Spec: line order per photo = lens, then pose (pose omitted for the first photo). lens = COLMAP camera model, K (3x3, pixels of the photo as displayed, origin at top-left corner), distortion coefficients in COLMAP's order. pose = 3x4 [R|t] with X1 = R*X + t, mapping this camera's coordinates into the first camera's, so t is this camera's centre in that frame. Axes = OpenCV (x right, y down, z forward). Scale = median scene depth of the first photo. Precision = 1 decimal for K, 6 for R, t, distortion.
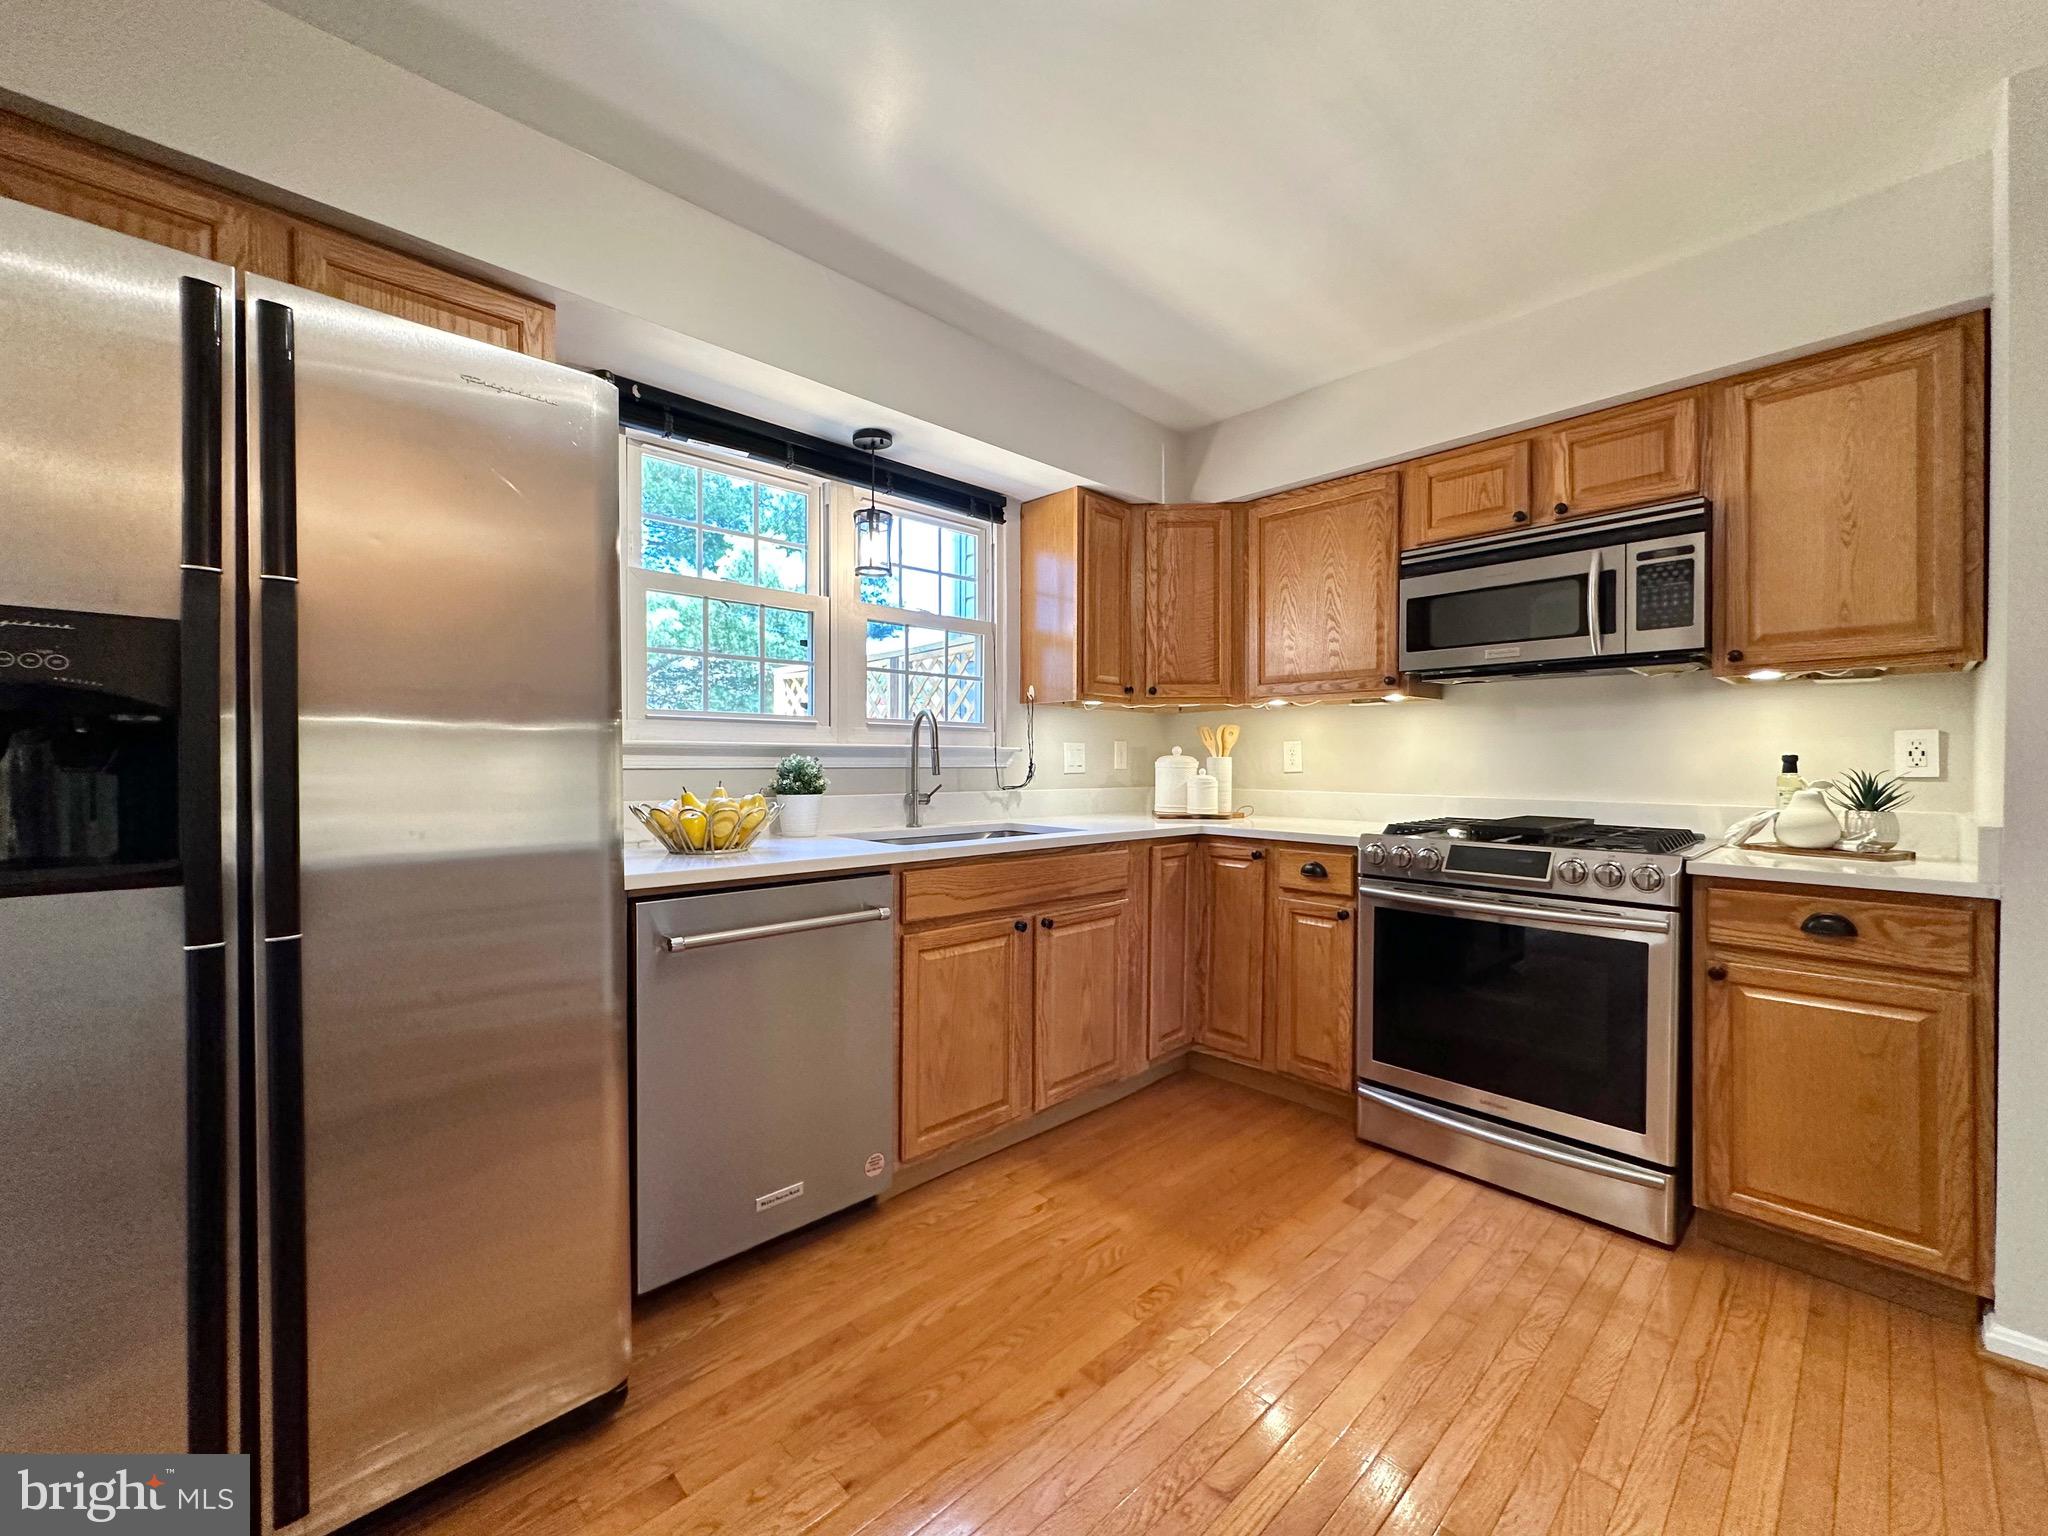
lens RADIAL K [[823.5, 0, 1021.2], [0, 823.5, 763.0], [0, 0, 1]] dist [-0.000747, 0.000416]
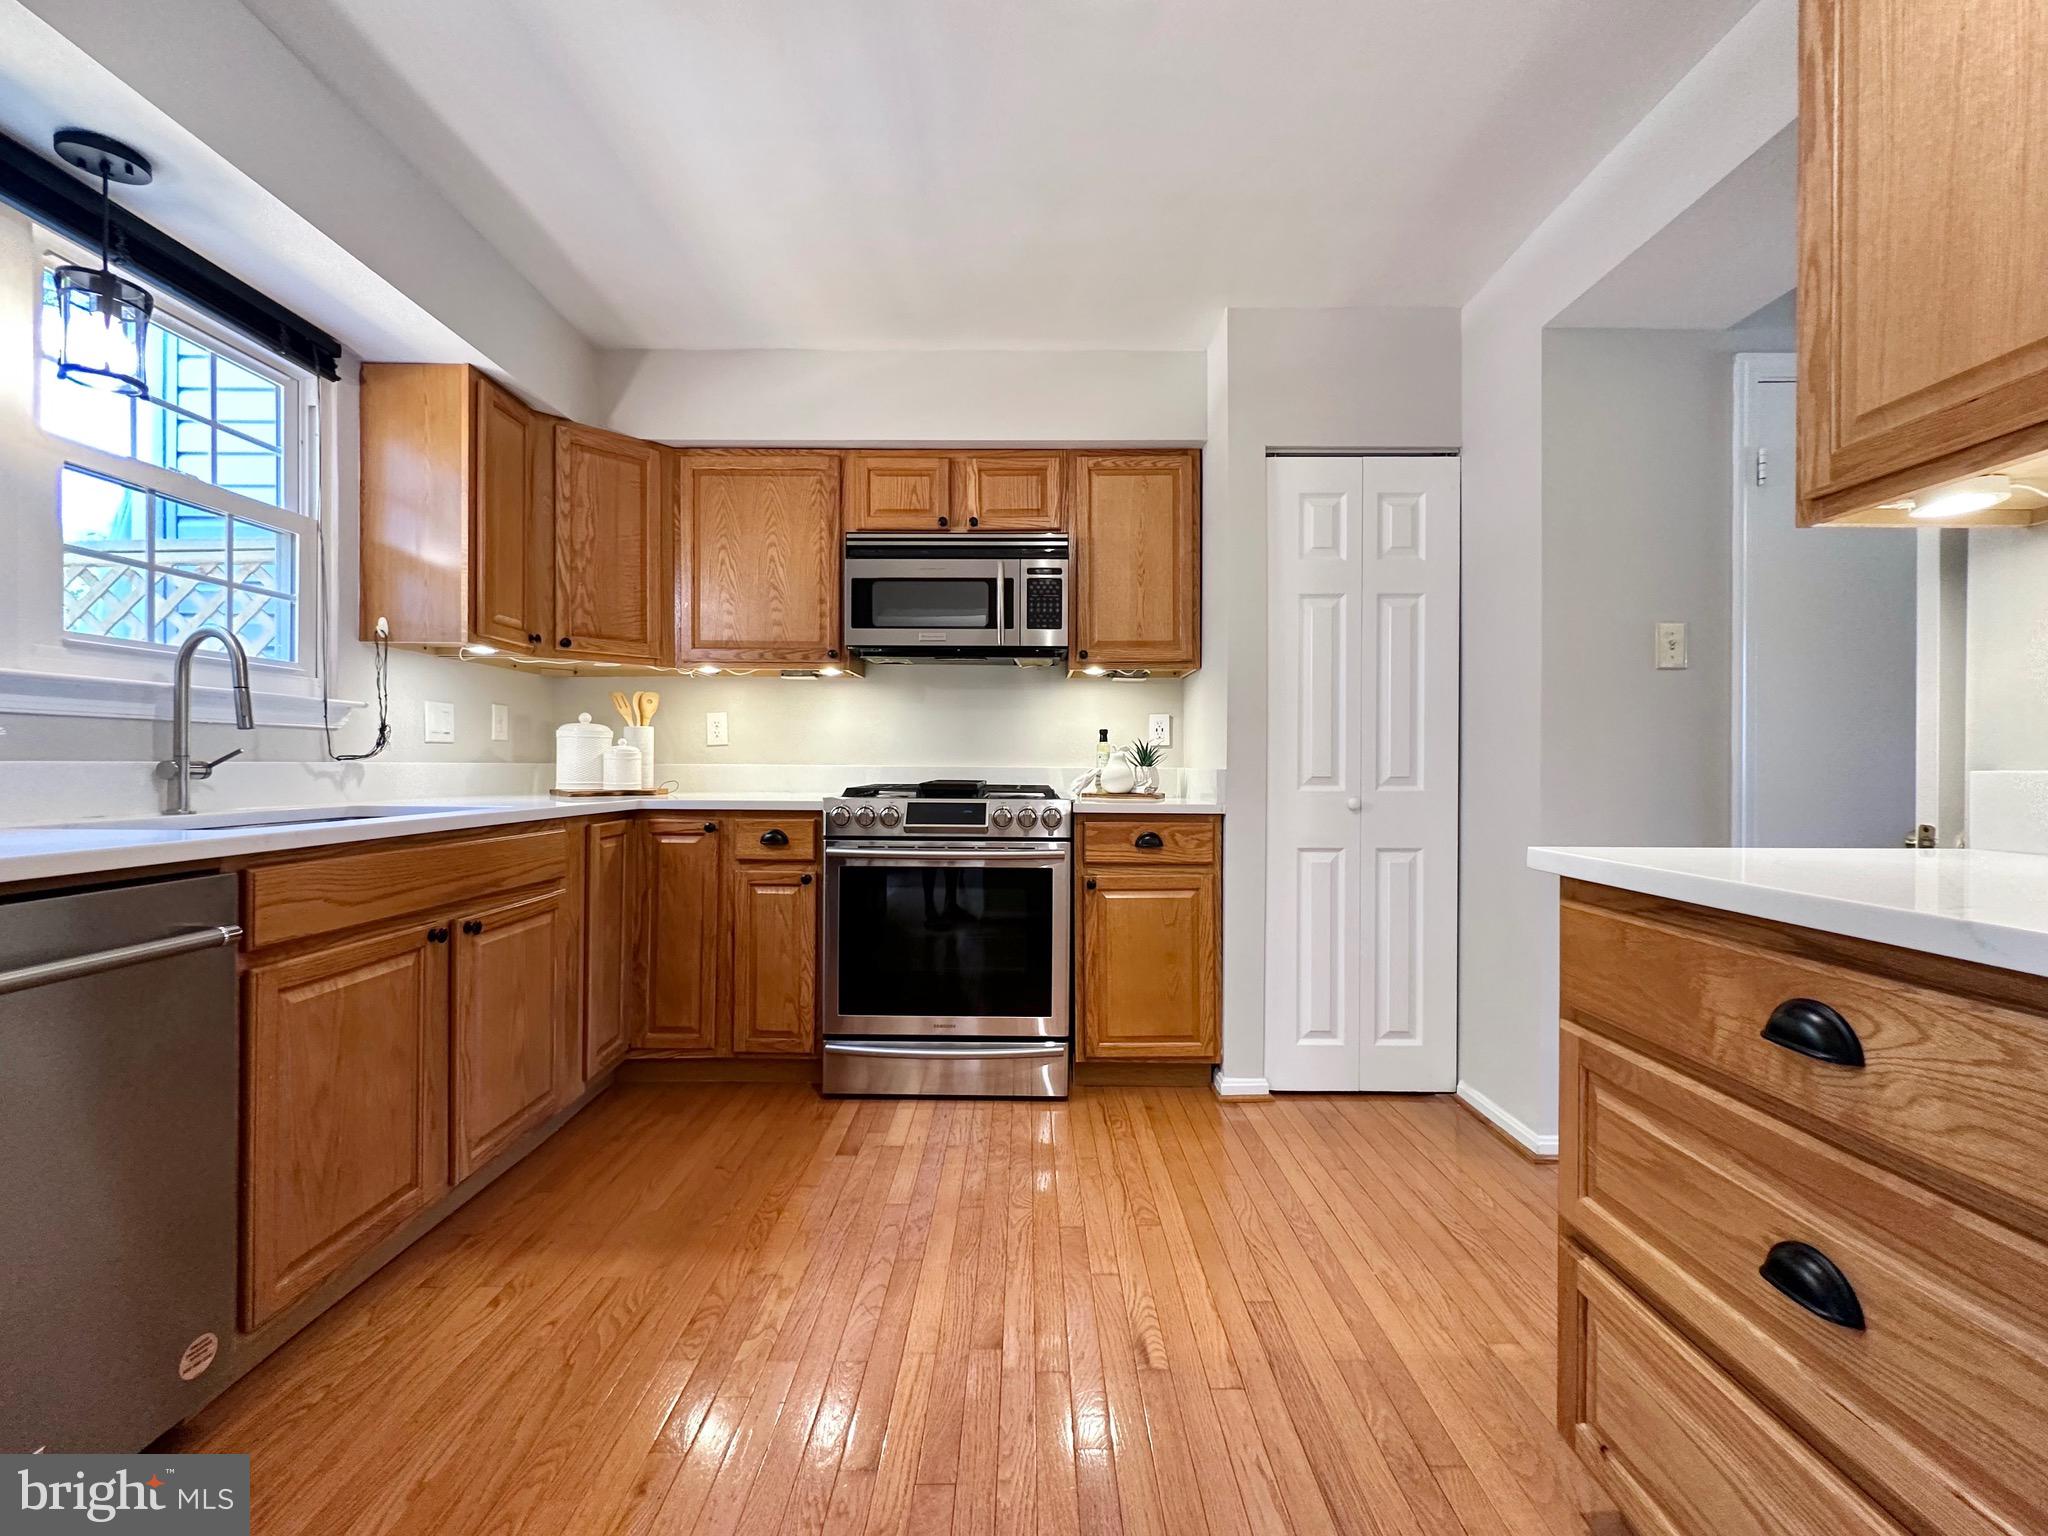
lens RADIAL K [[823.5, 0, 1021.2], [0, 823.5, 763.0], [0, 0, 1]] dist [-0.000747, 0.000416]
pose [[0.684371, 0.001823, 0.729131, -0.167083], [-0.000928, 0.999998, -0.001628, 0.044267], [-0.729133, 0.000438, 0.684372, 0.119499]]
